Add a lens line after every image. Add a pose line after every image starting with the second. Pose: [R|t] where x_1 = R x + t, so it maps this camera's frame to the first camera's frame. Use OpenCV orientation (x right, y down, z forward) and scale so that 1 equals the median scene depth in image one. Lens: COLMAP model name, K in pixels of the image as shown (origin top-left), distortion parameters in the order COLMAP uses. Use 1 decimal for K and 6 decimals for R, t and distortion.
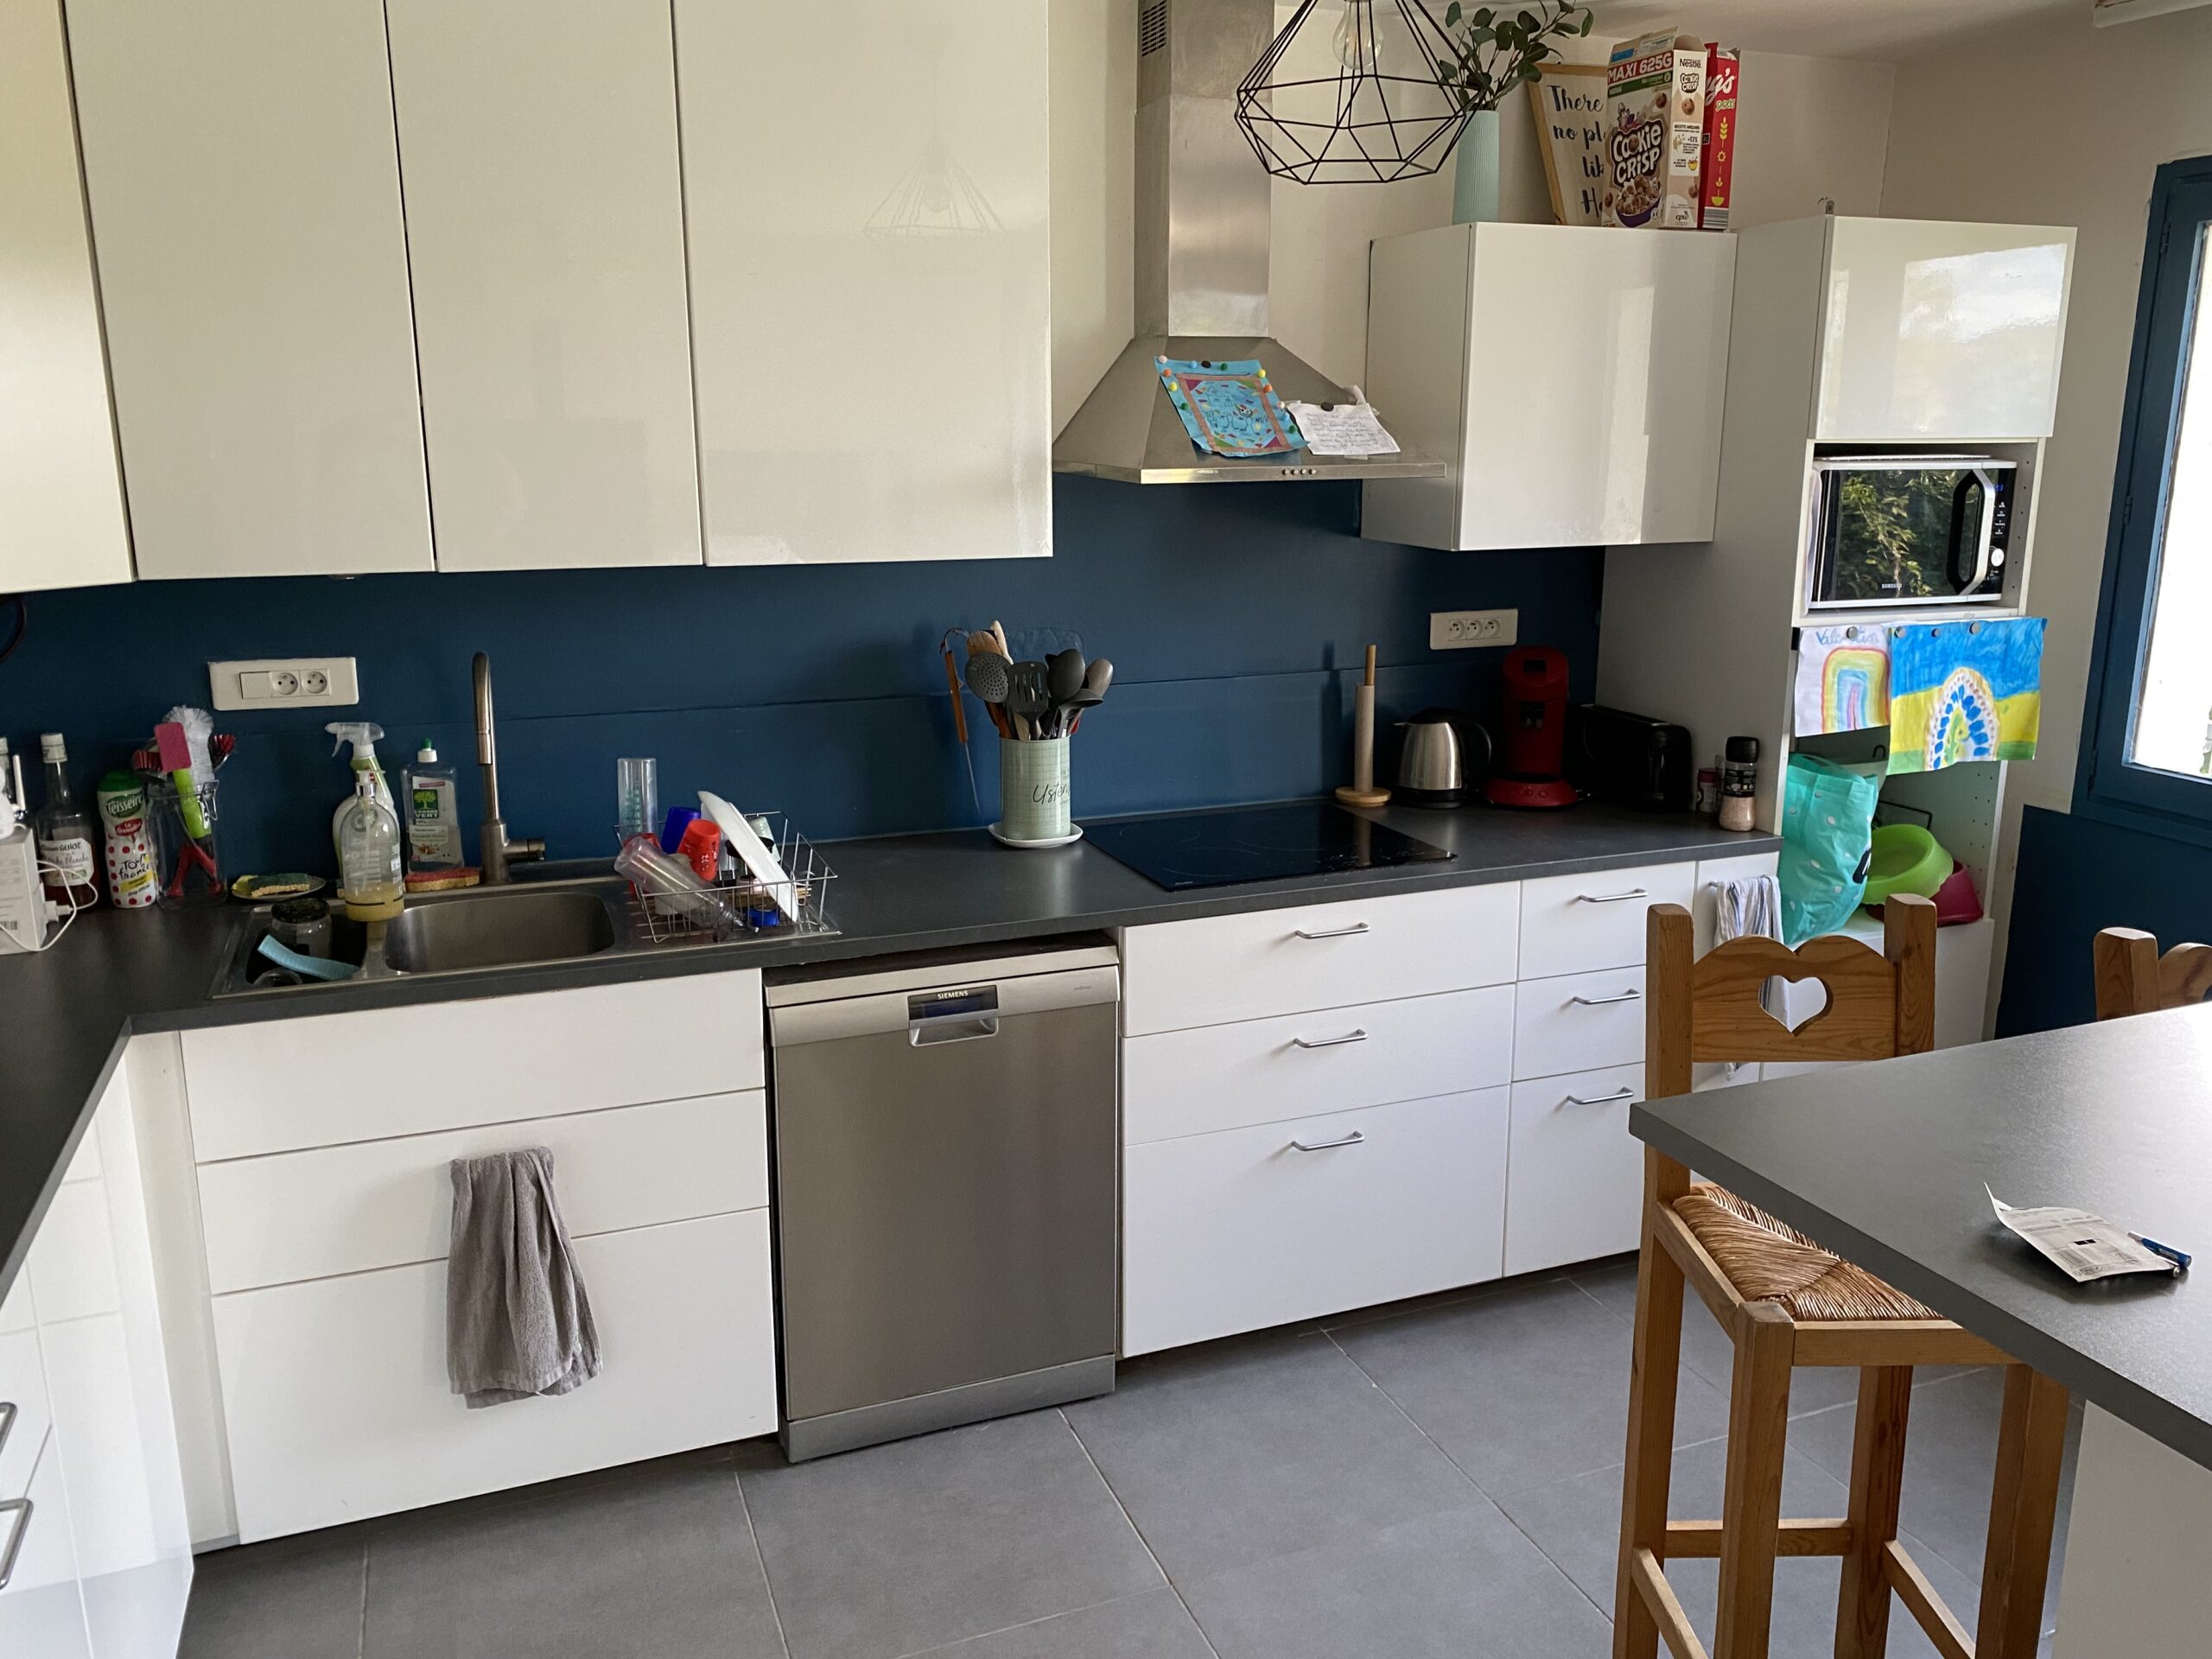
lens RADIAL K [[1681.8, 0, 1119.2], [0, 1681.8, 839.0], [0, 0, 1]] dist [-0.009349, -0.007509]
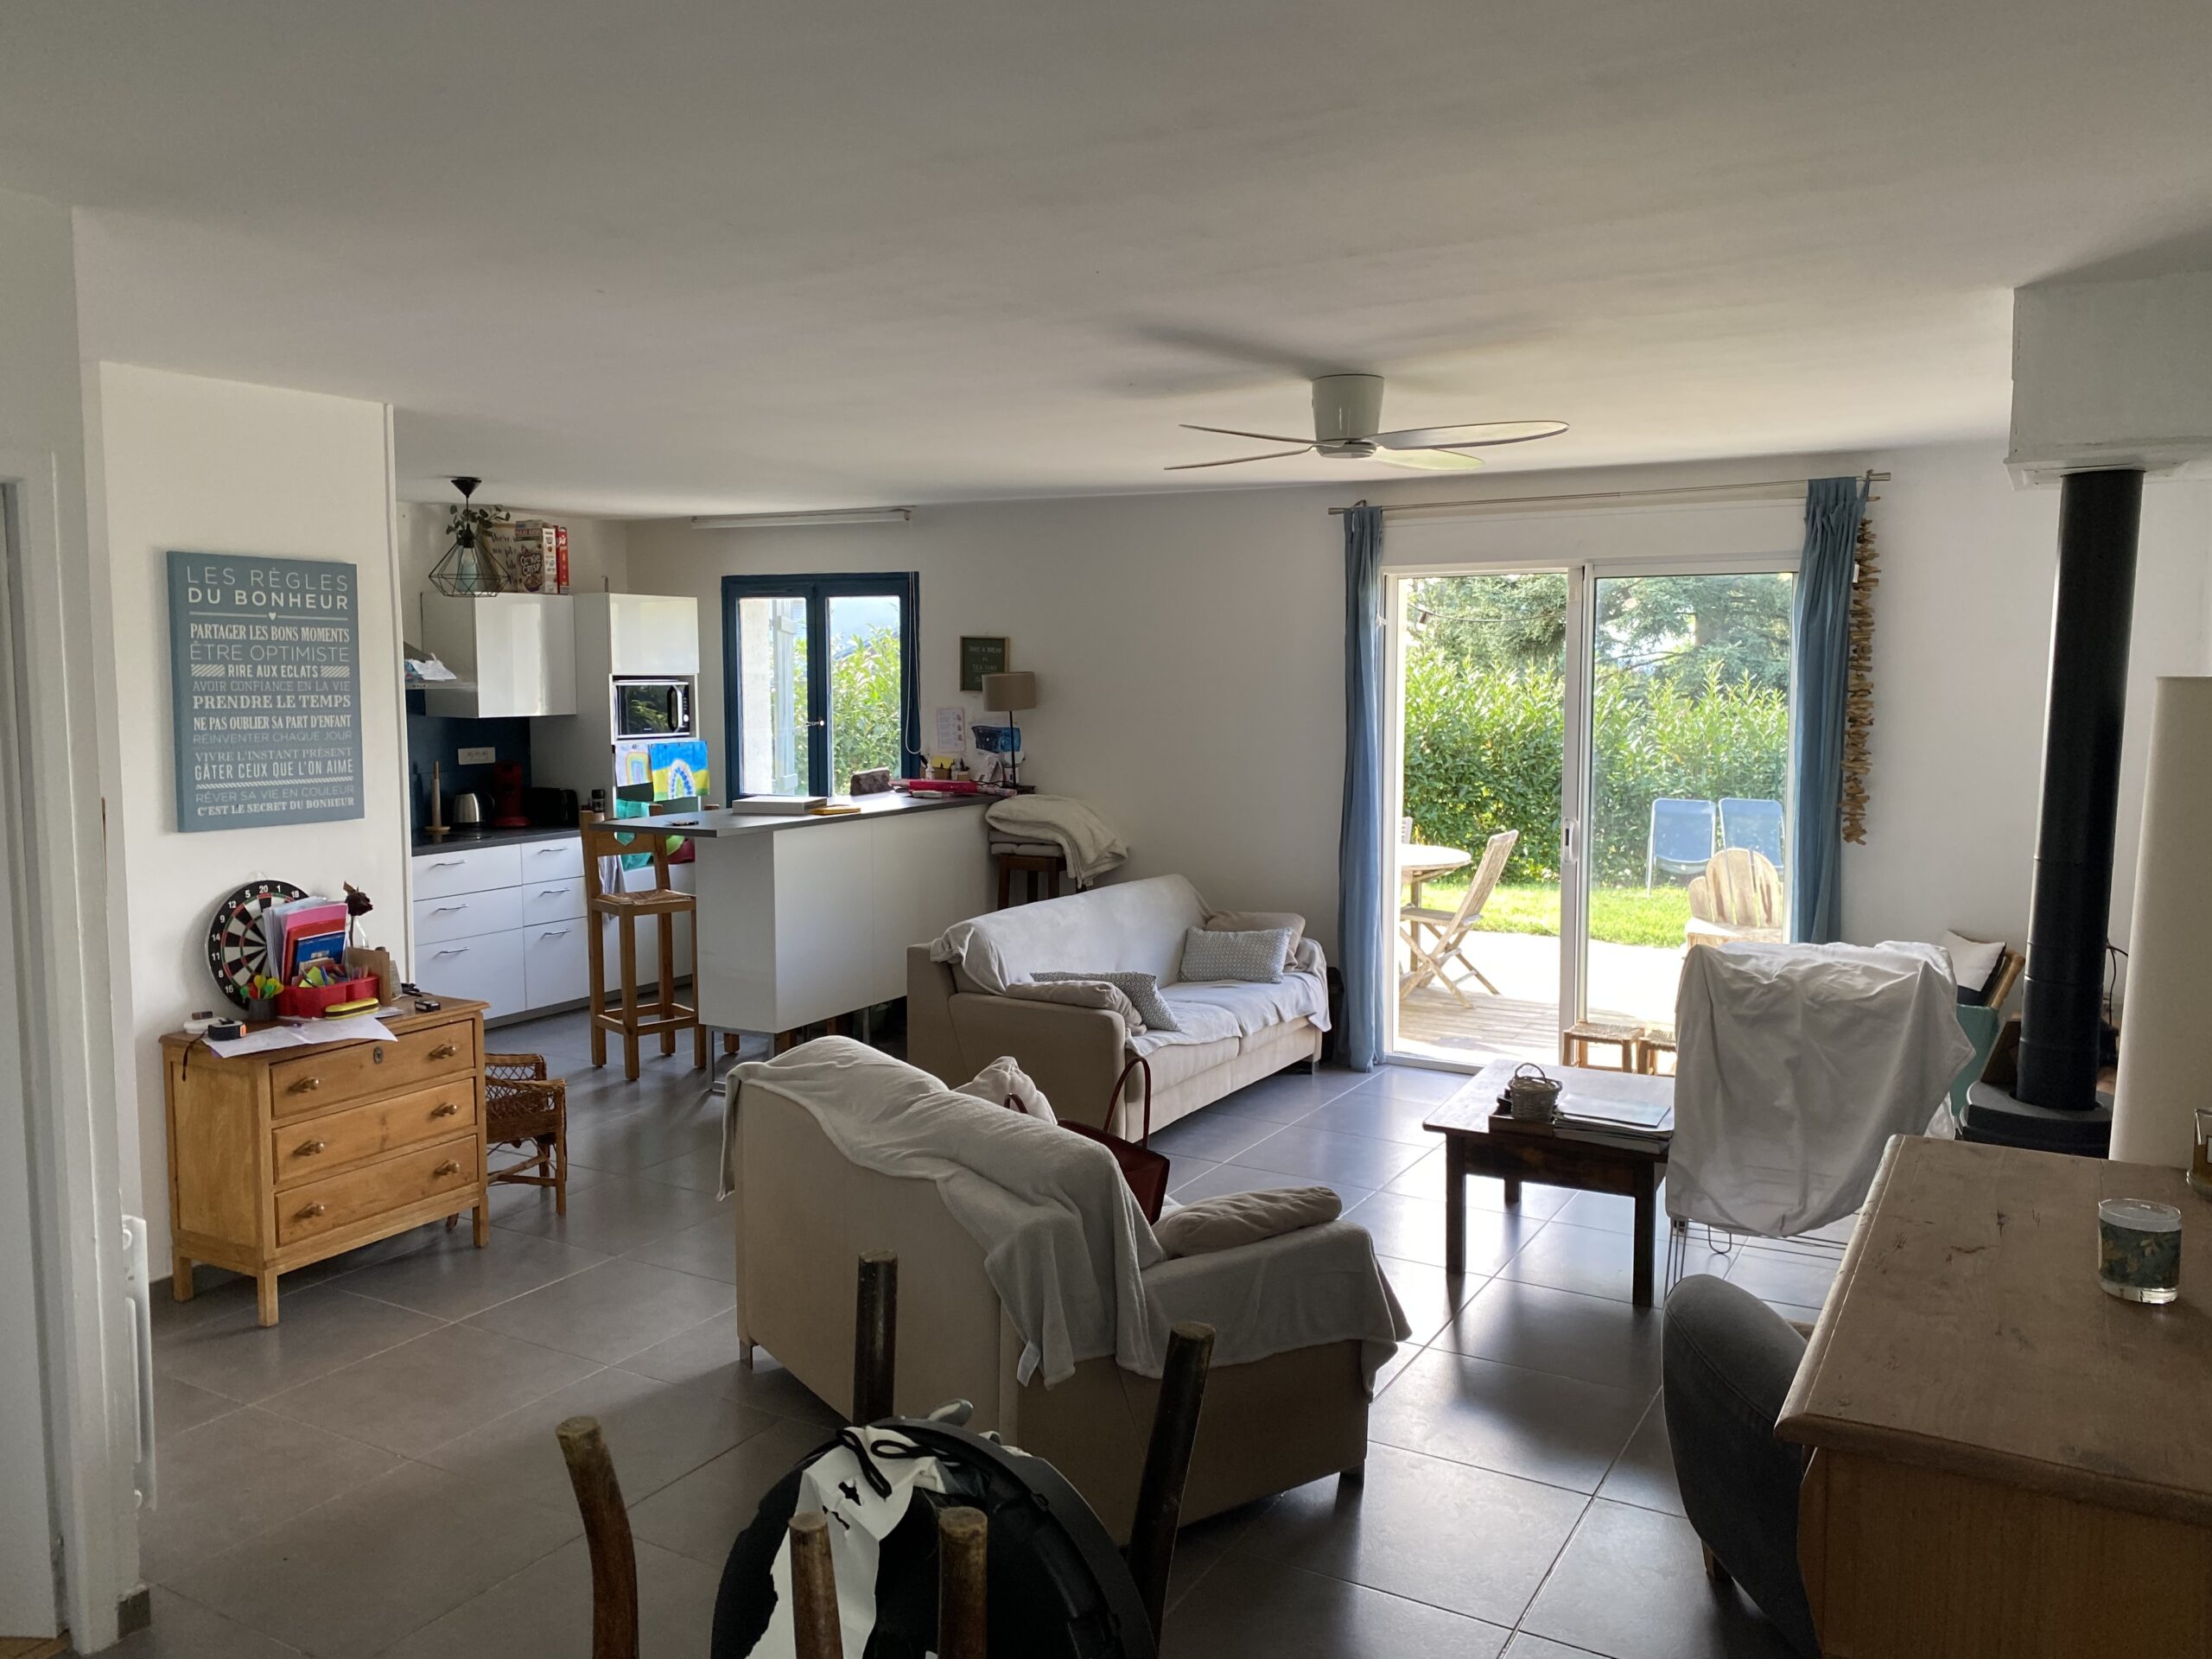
lens RADIAL K [[1681.8, 0, 1120.3], [0, 1681.8, 825.9], [0, 0, 1]] dist [-0.009349, -0.007509]
pose [[0.781175, -0.056728, 0.621729, -0.582276], [0.148973, 0.984033, -0.097392, 0.352944], [-0.606278, 0.168701, 0.777153, -1.413306]]
